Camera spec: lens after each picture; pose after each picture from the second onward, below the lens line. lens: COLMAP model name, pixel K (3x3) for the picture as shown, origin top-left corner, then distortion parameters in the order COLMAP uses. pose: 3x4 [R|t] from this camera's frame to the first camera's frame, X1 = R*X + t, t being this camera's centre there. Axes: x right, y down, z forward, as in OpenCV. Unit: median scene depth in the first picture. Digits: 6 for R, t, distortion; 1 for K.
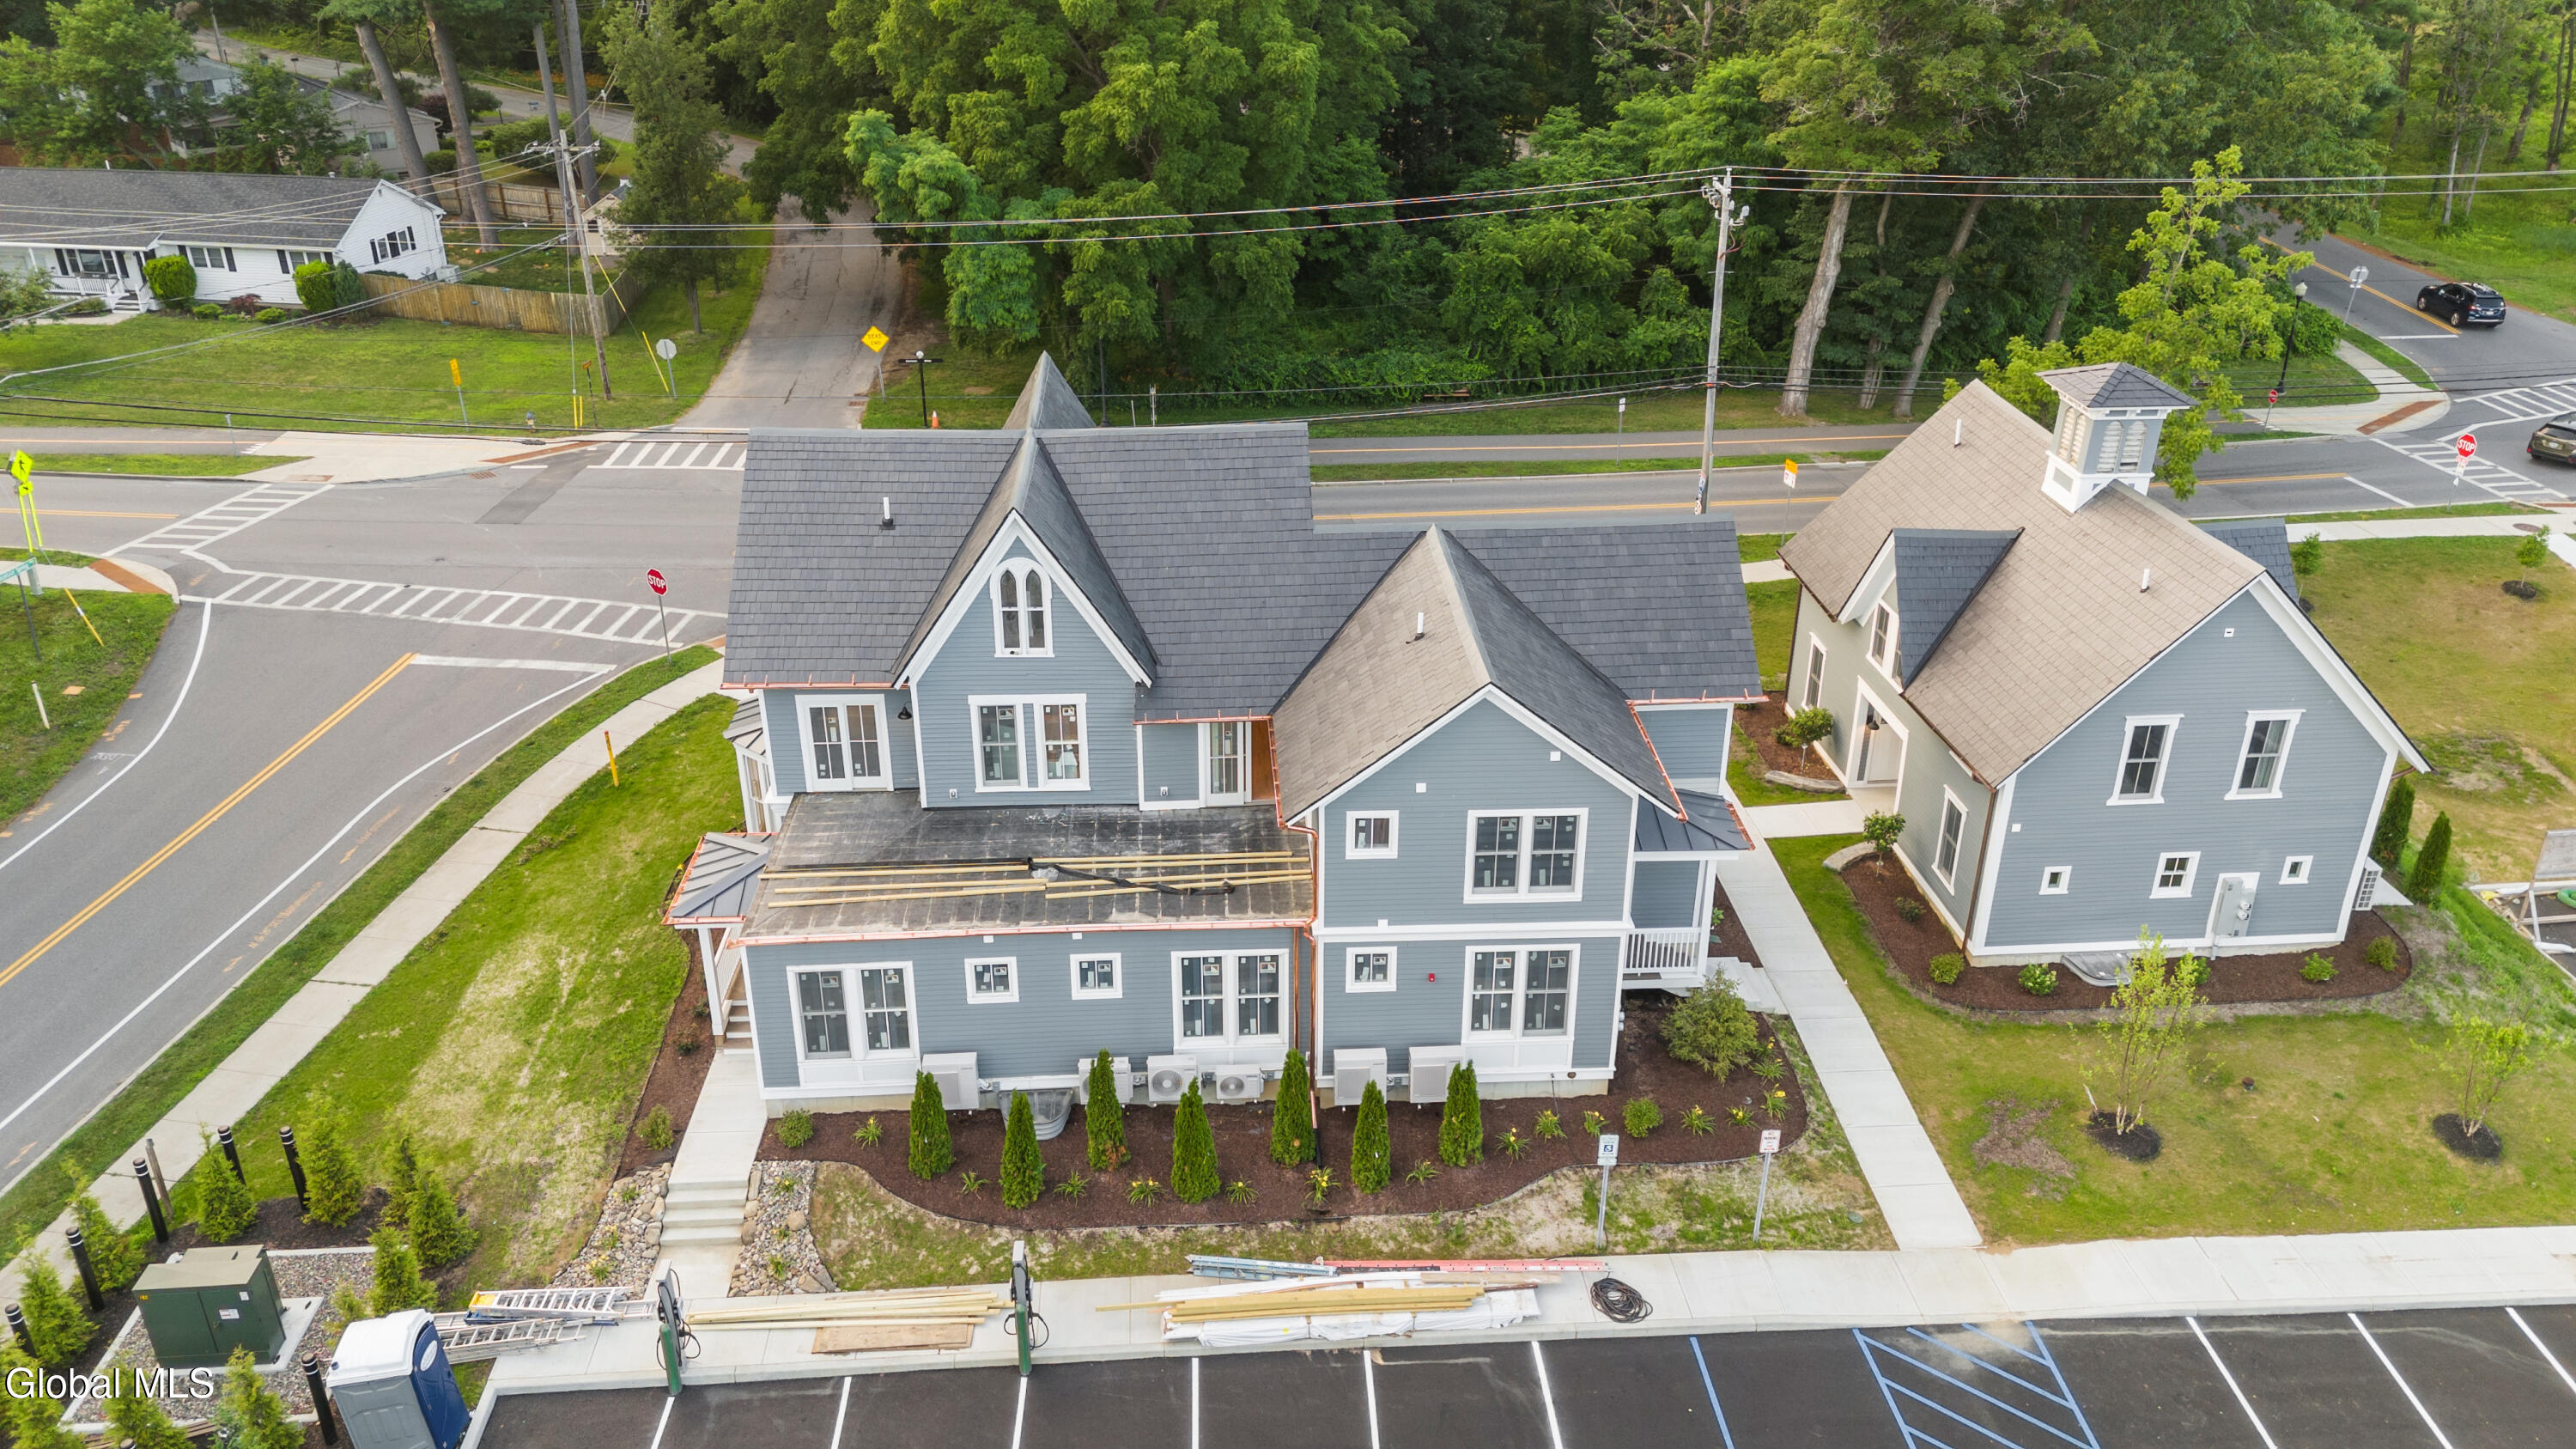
lens RADIAL K [[1890.2, 0, 1288.0], [0, 1890.2, 724.5], [0, 0, 1]] dist [0.053385, -0.034882]
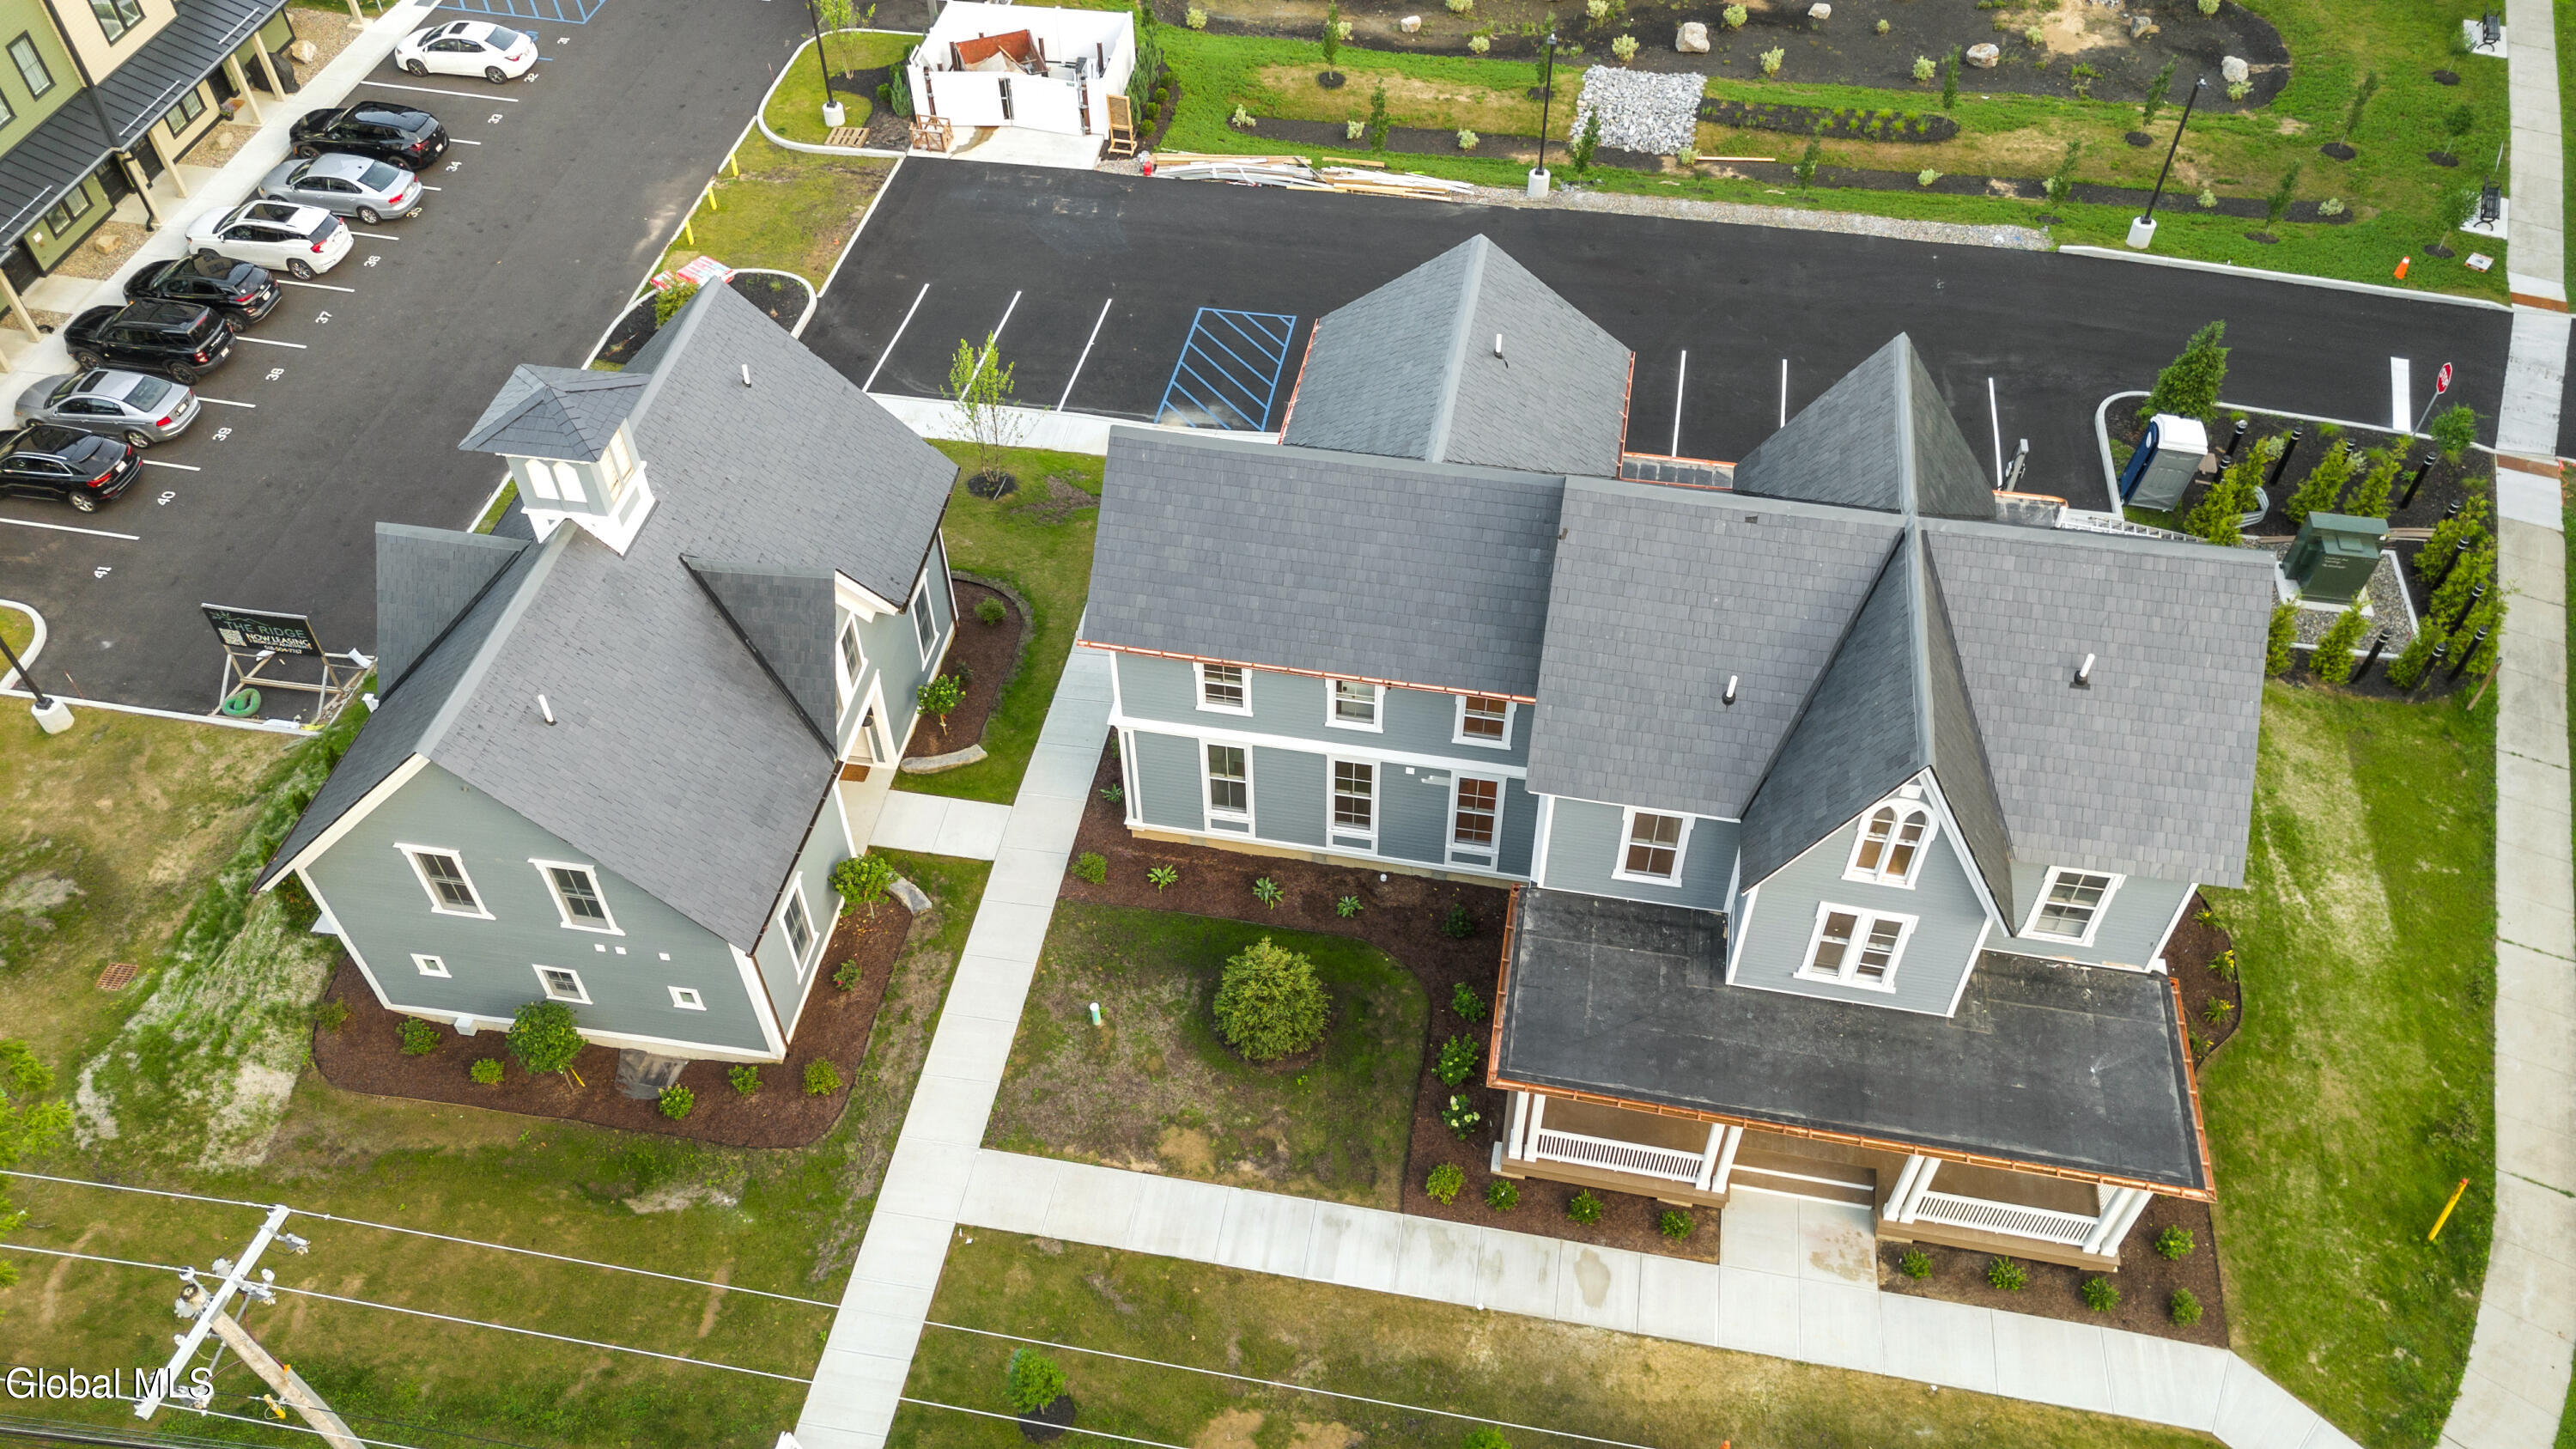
lens RADIAL K [[1890.2, 0, 1288.0], [0, 1890.2, 724.5], [0, 0, 1]] dist [0.053385, -0.034882]
pose [[-0.971762, -0.172022, 0.161517, -0.025704], [0.105651, 0.294861, 0.949682, -1.065878], [-0.210991, 0.939929, -0.268360, 1.555856]]
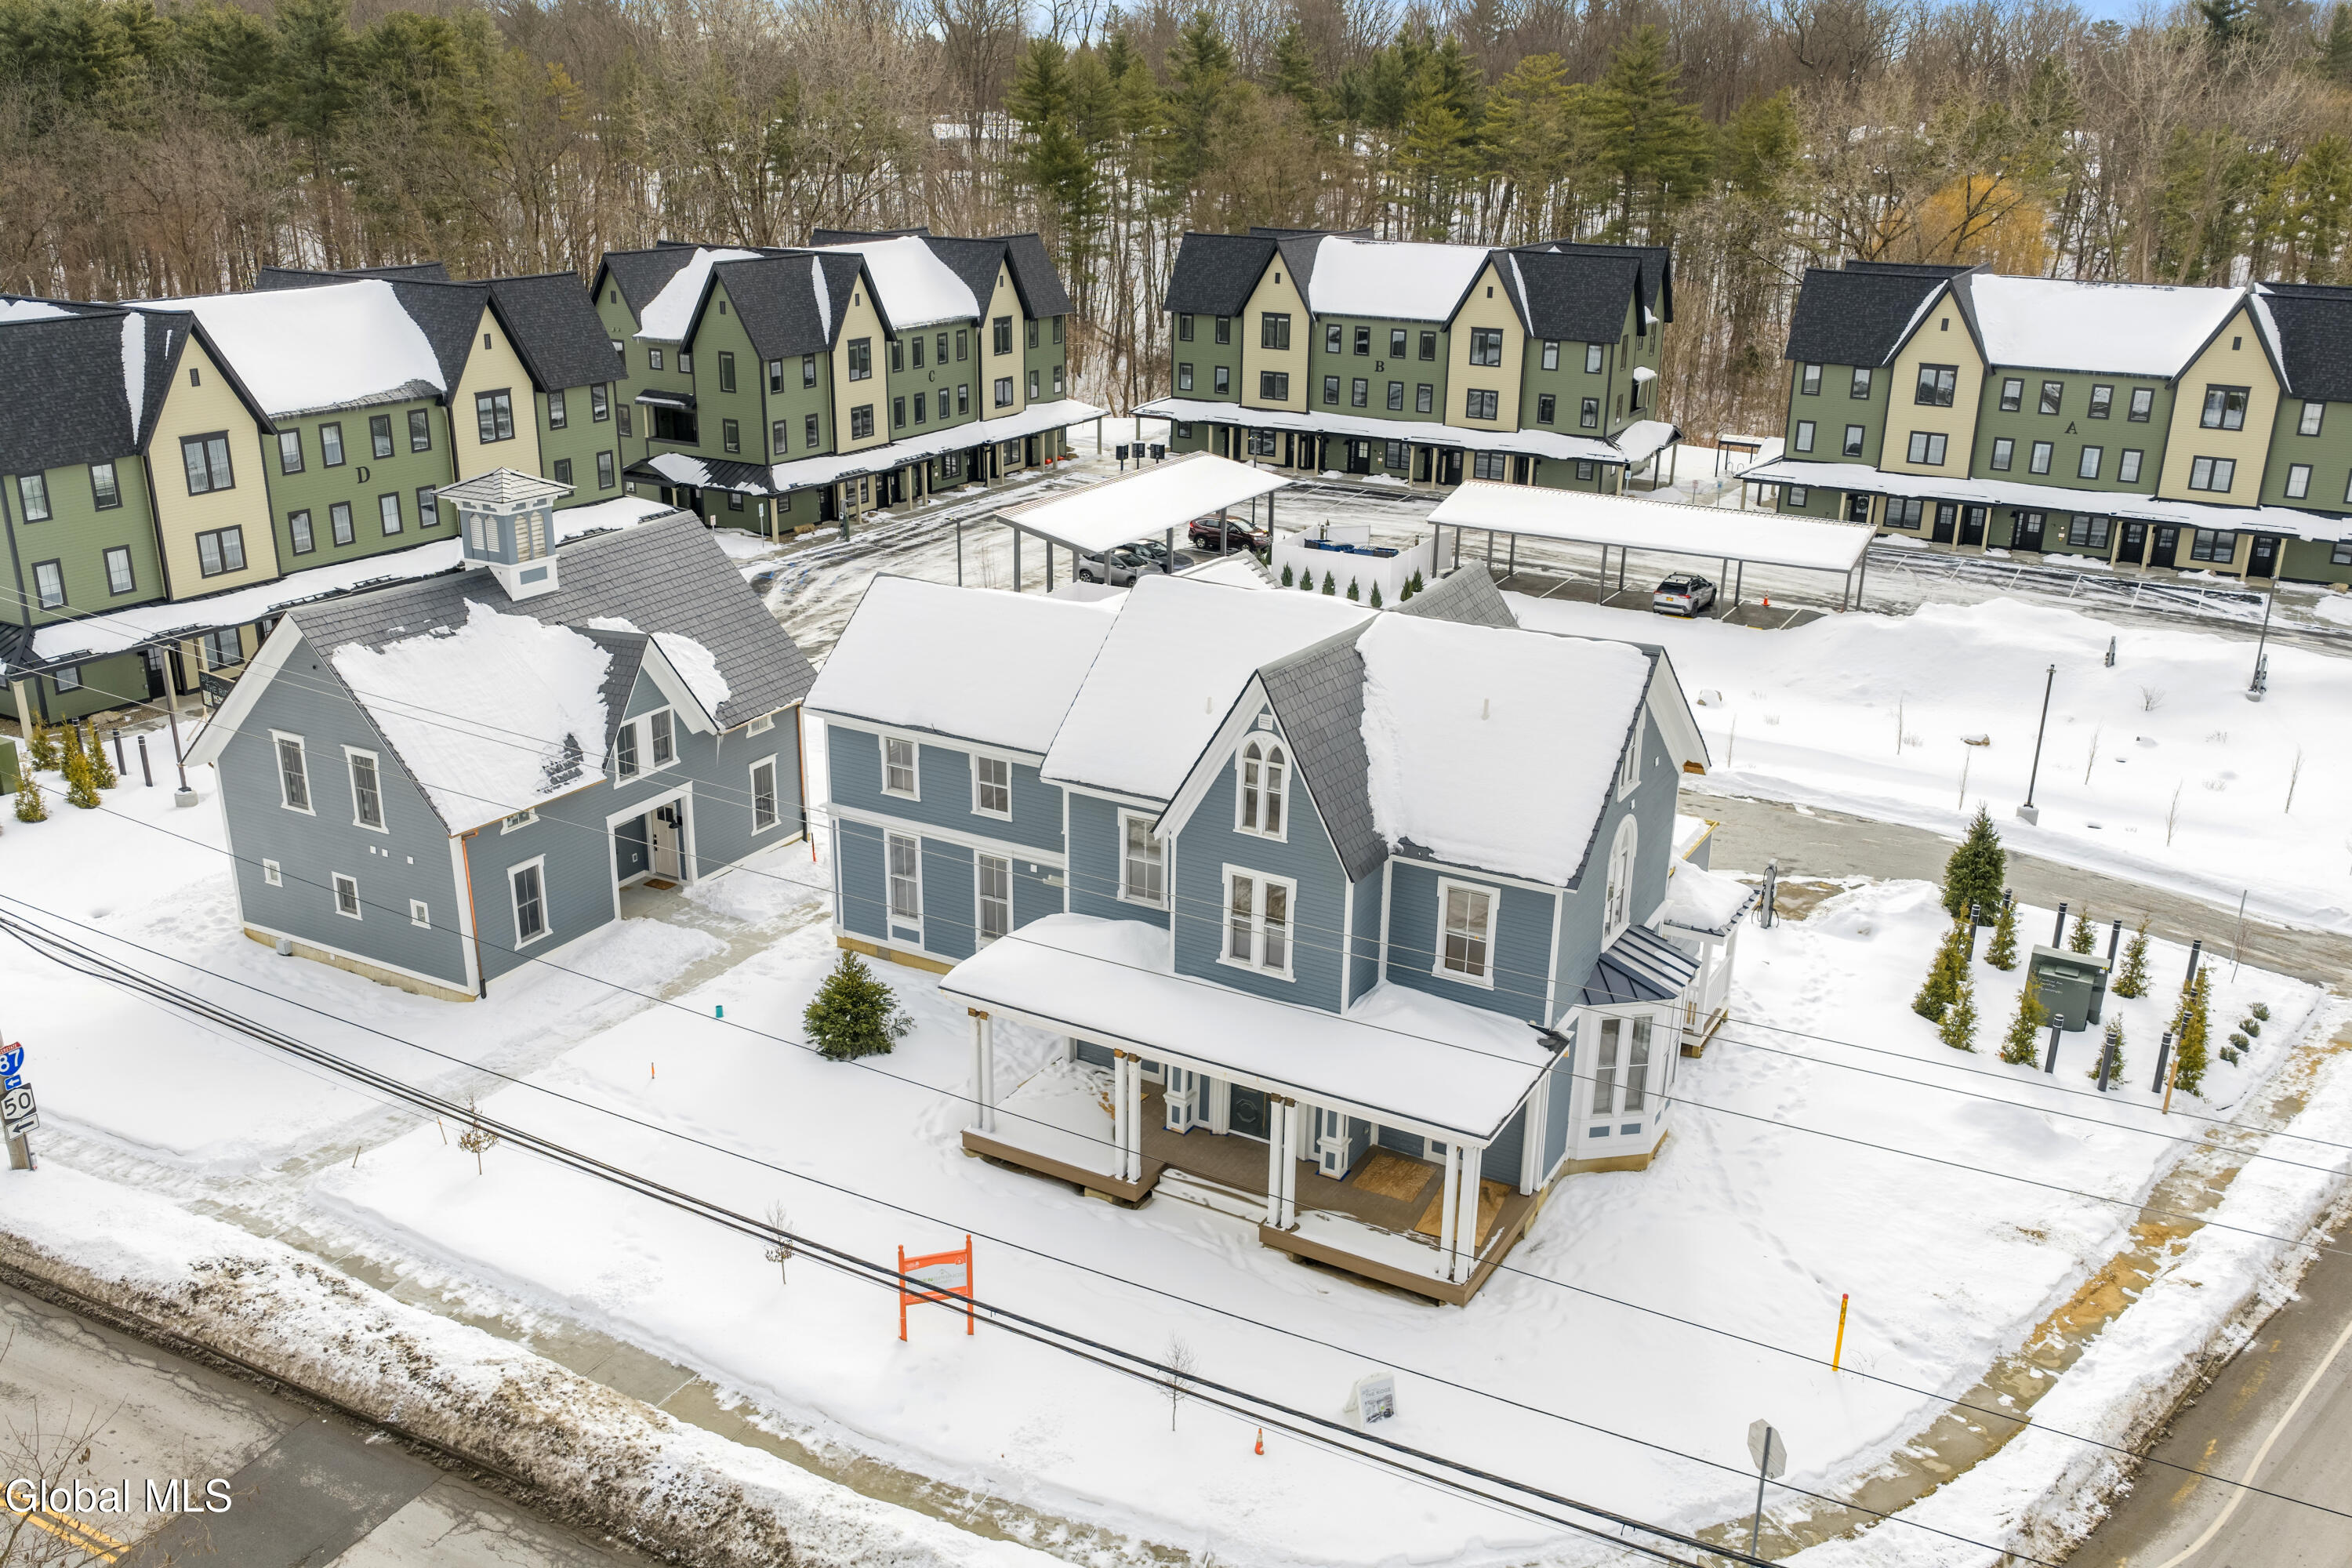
lens RADIAL K [[1928.5, 0, 1176.0], [0, 1928.5, 784.0], [0, 0, 1]] dist [0.057445, -0.123763]
pose [[-0.839710, -0.196079, 0.506399, -0.648293], [0.221485, 0.727778, 0.649064, -0.875127], [-0.495813, 0.657185, -0.567694, 1.923799]]
